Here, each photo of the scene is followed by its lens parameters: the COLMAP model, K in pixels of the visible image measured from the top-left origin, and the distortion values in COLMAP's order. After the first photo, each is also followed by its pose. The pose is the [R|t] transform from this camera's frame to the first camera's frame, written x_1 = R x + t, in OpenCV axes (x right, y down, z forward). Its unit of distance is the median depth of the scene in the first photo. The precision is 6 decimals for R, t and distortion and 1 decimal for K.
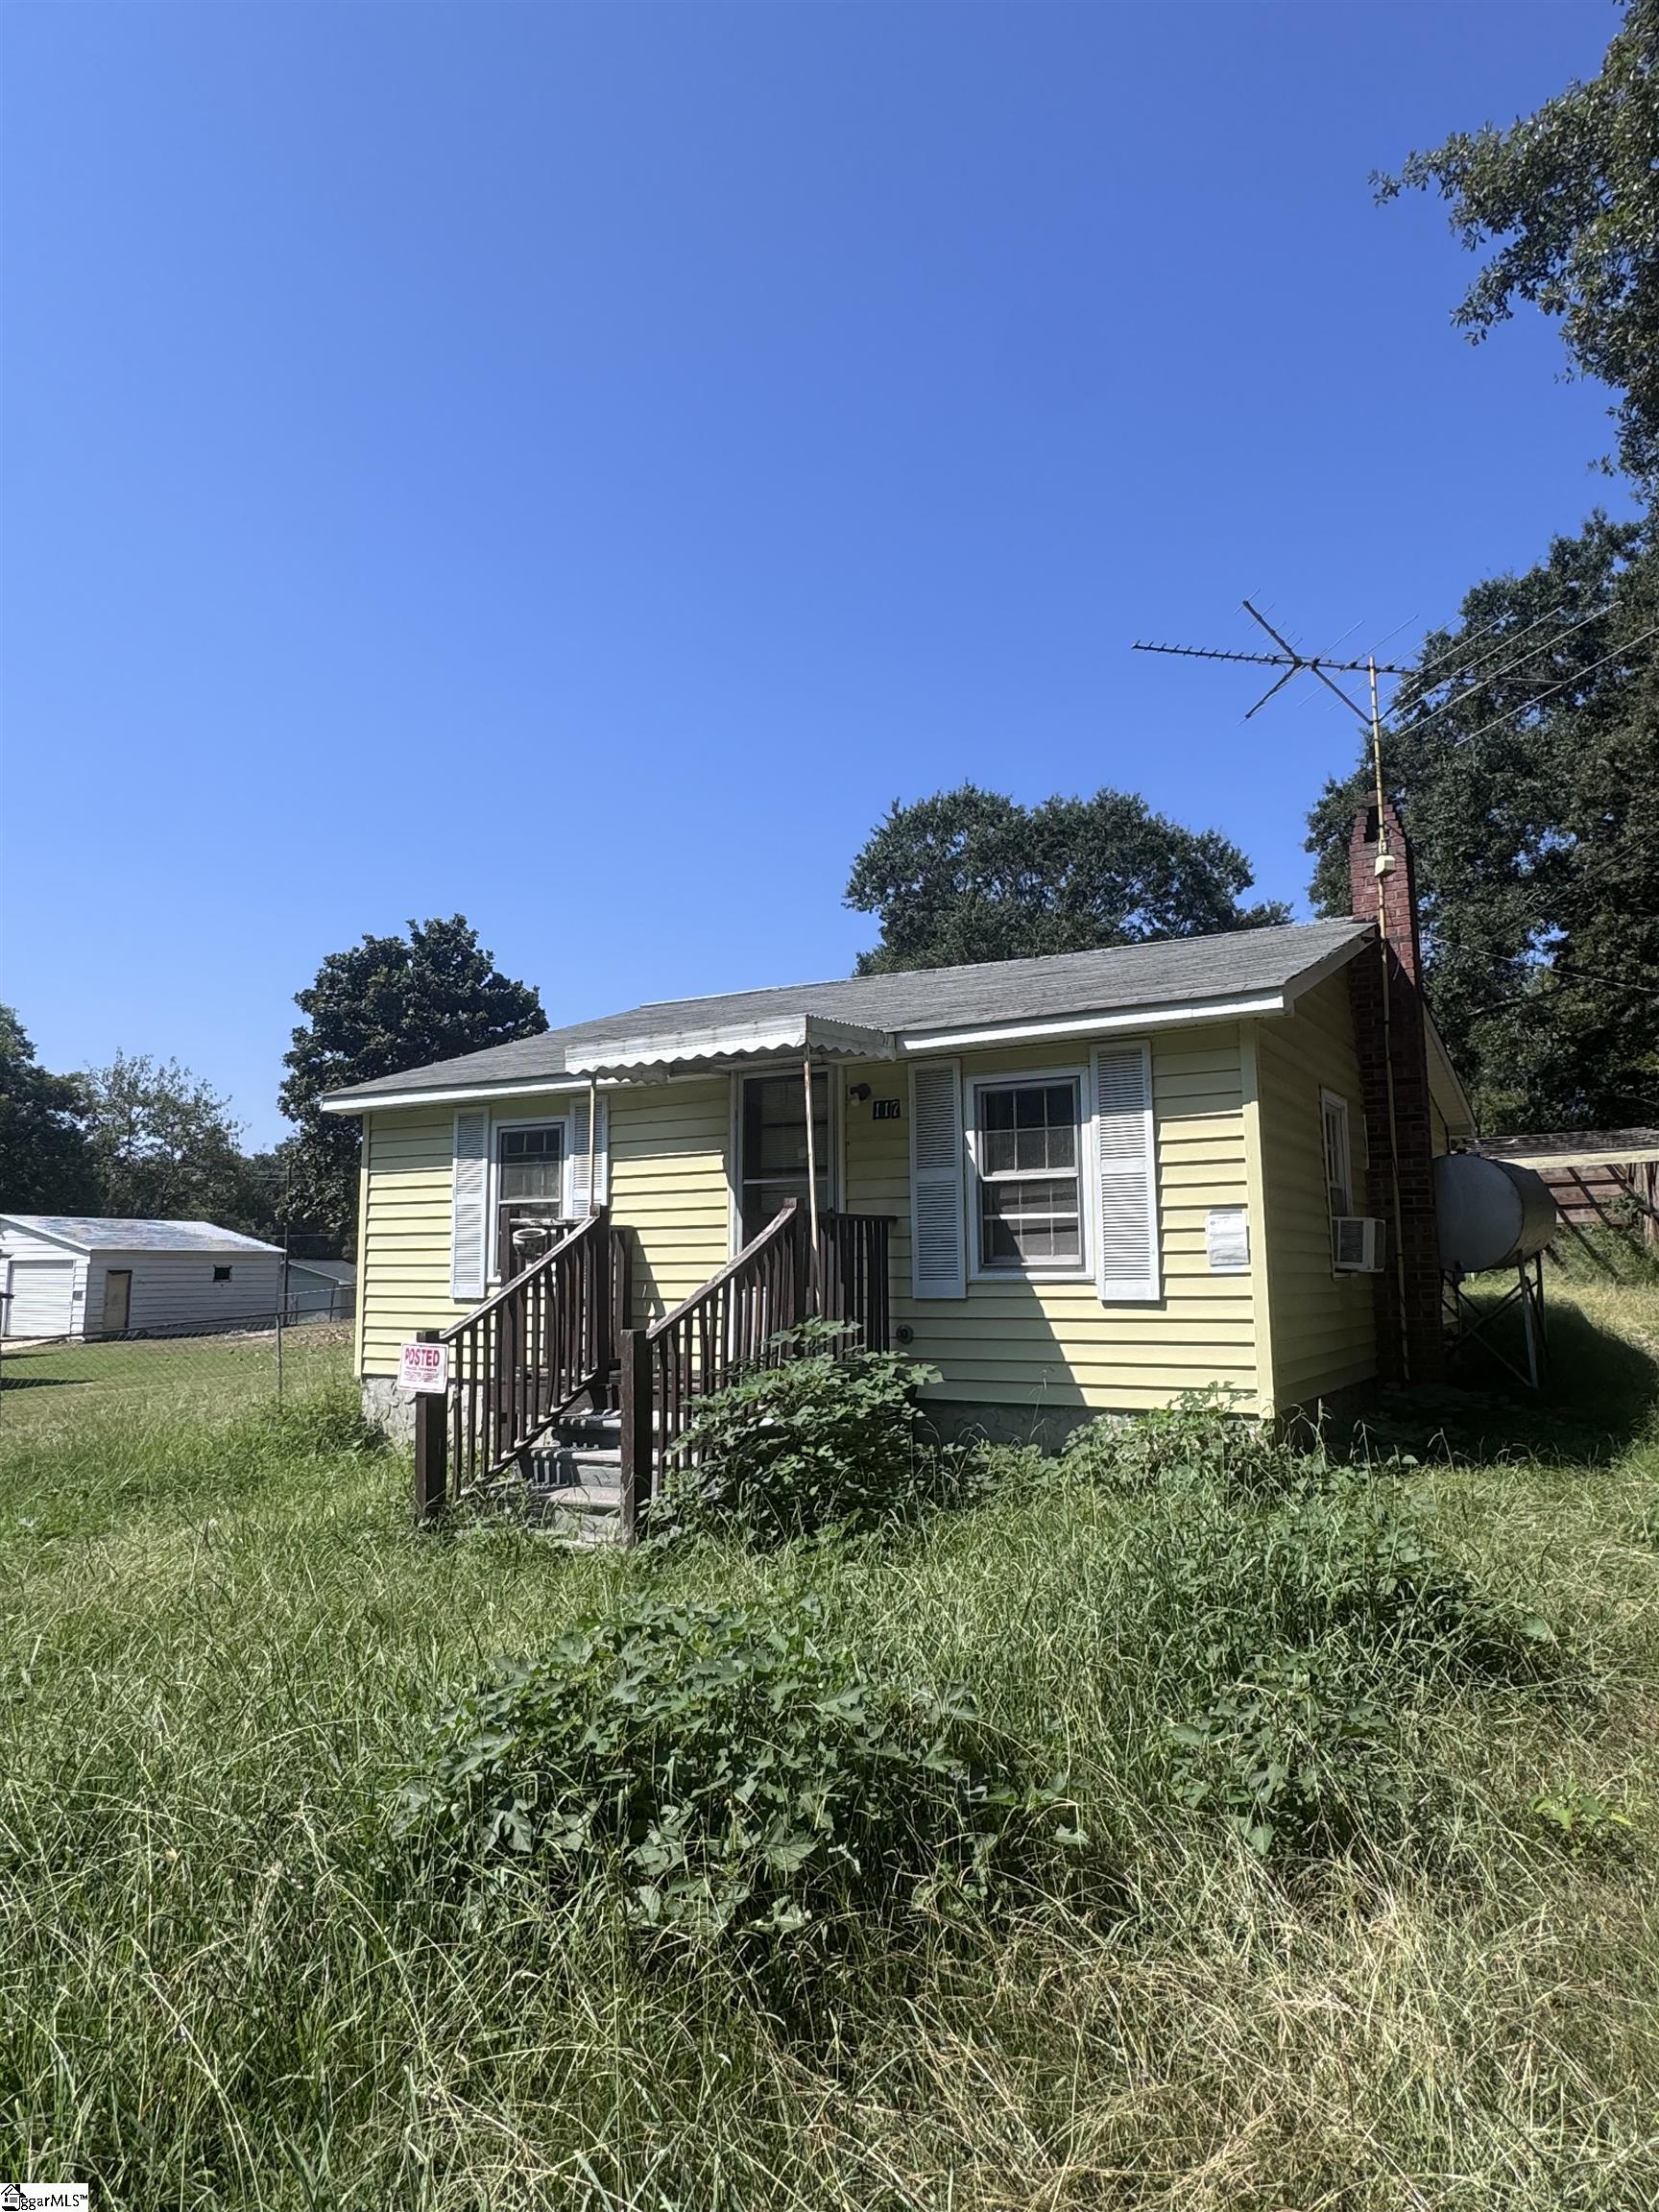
lens RADIAL K [[1363.5, 0, 830.5], [0, 1363.5, 1105.3], [0, 0, 1]] dist [0.000818, 0.014754]
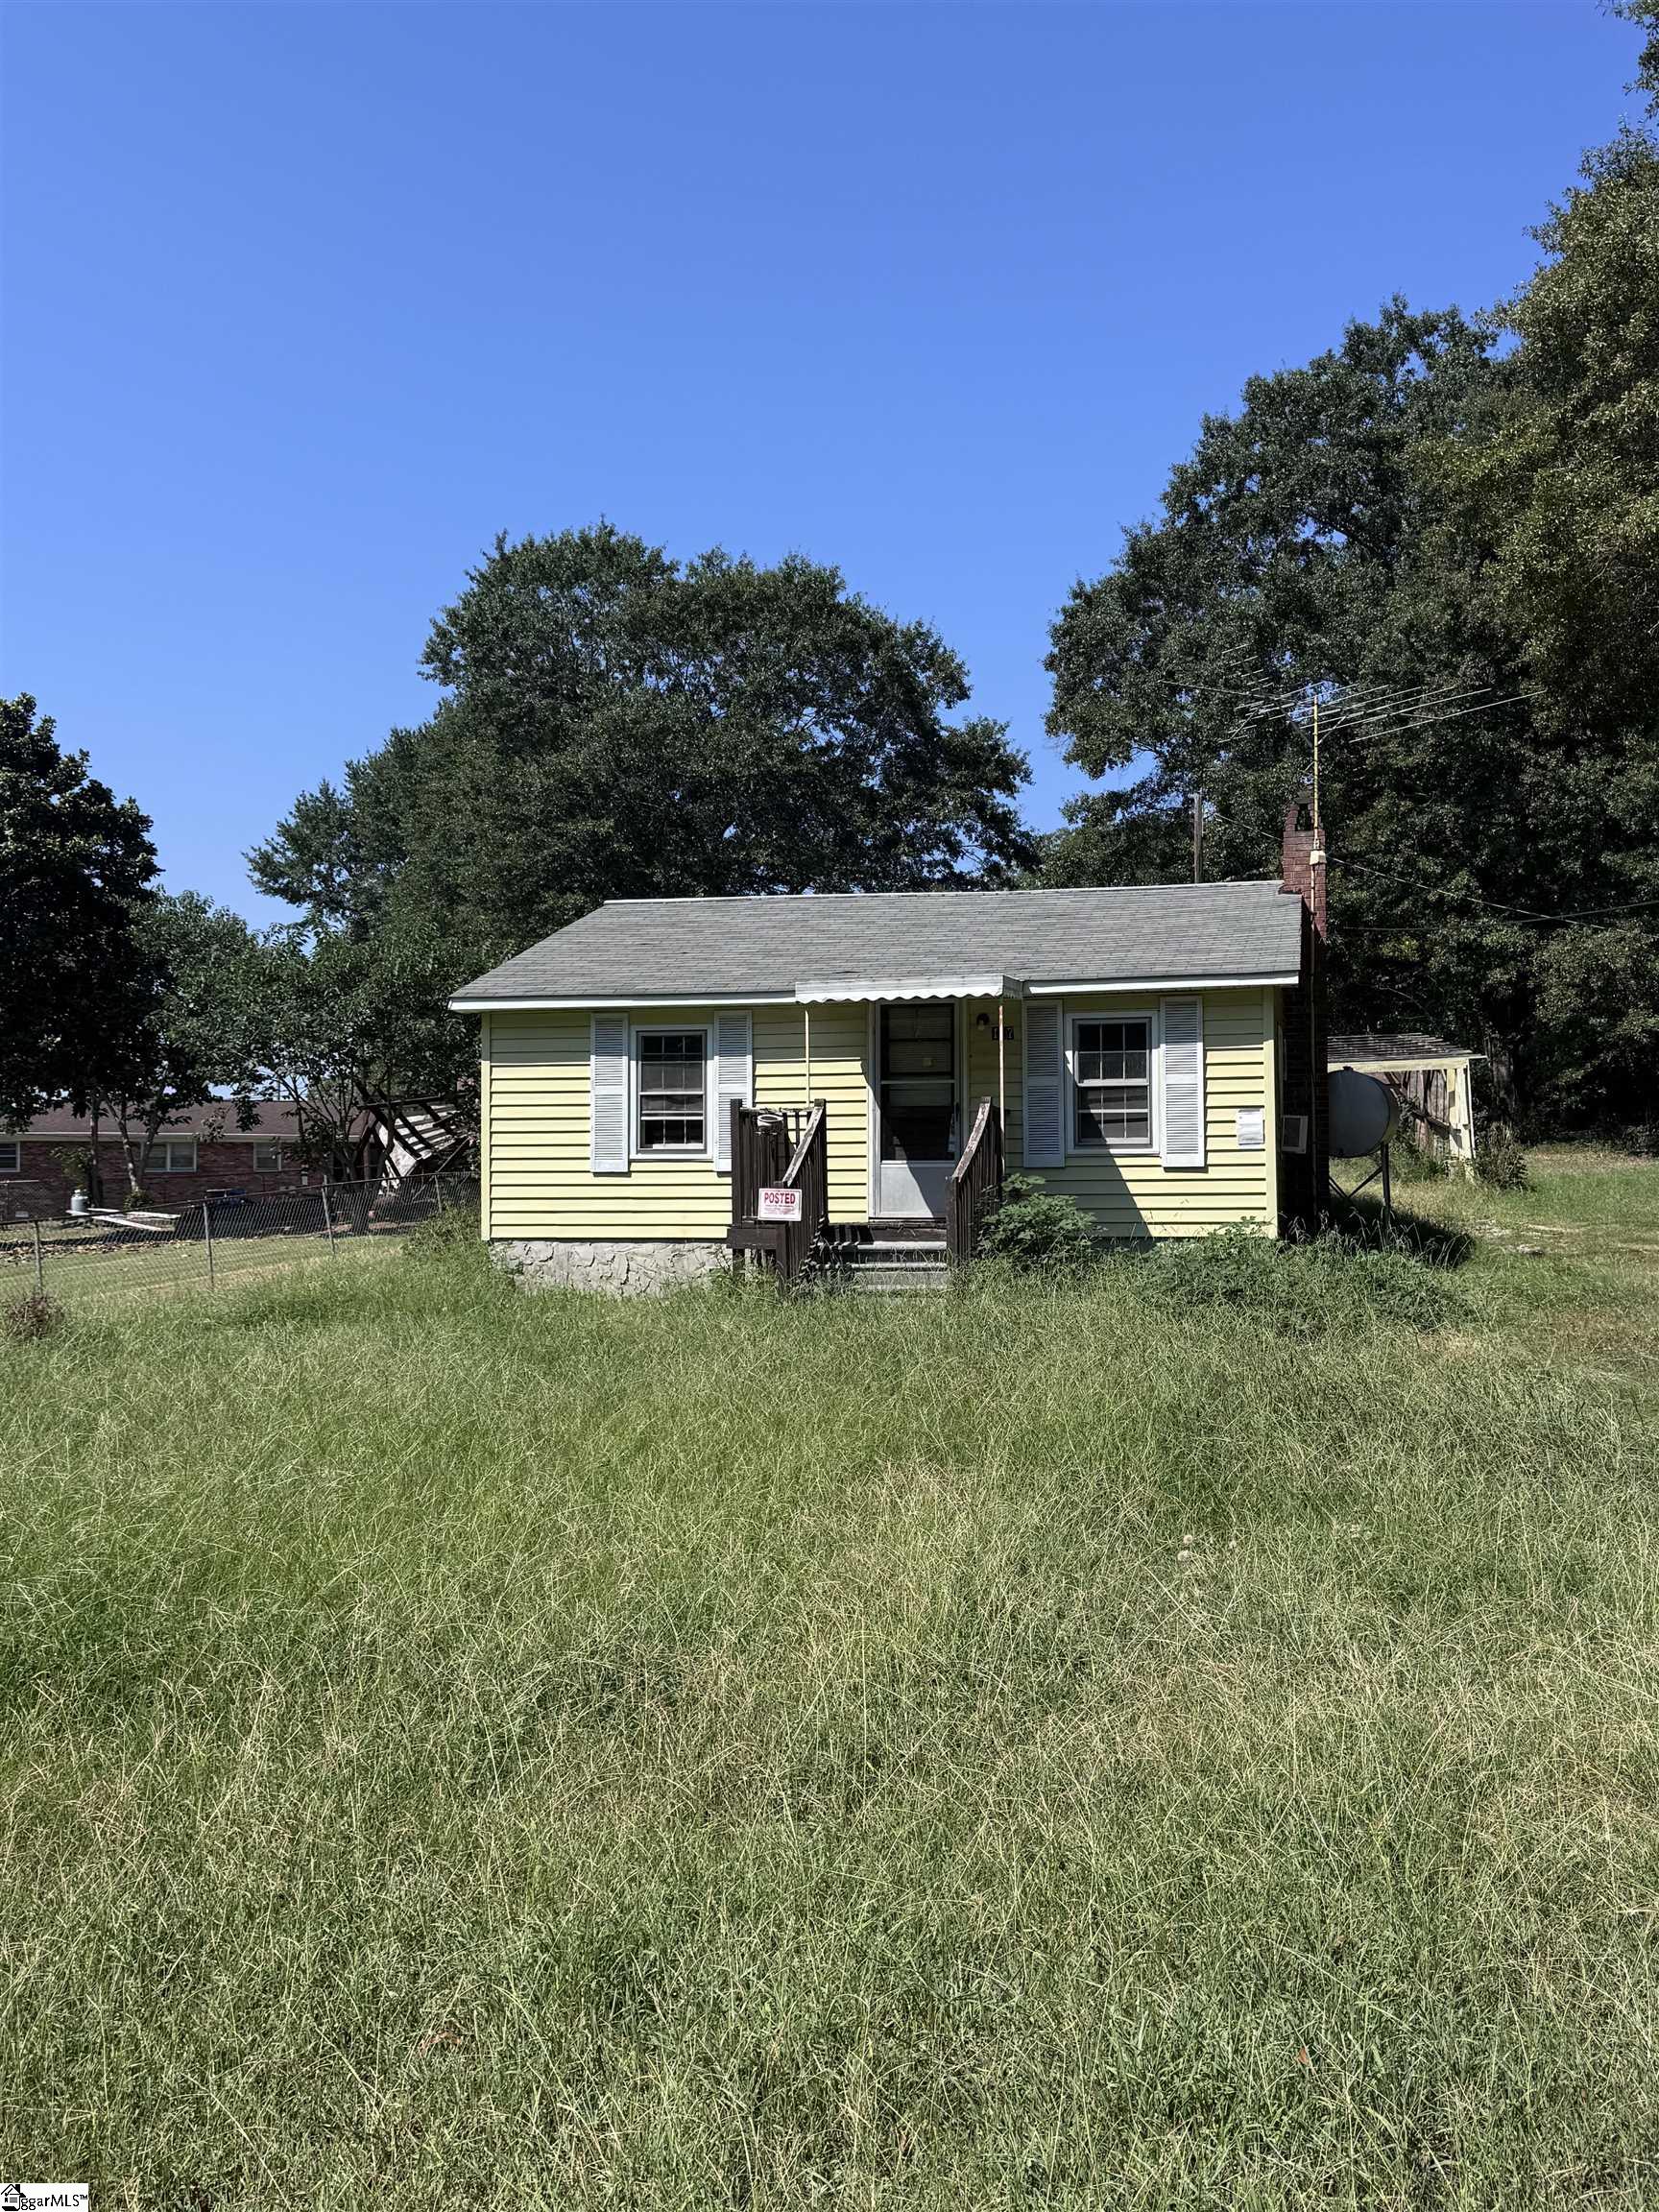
lens RADIAL K [[2121.4, 0, 826.9], [0, 2121.4, 1115.0], [0, 0, 1]] dist [0.114449, 0.000000]
pose [[0.955331, 0.014733, 0.295169, -0.623003], [-0.038949, 0.996322, 0.076330, -0.058200], [-0.292959, -0.084417, 0.952391, -0.823780]]
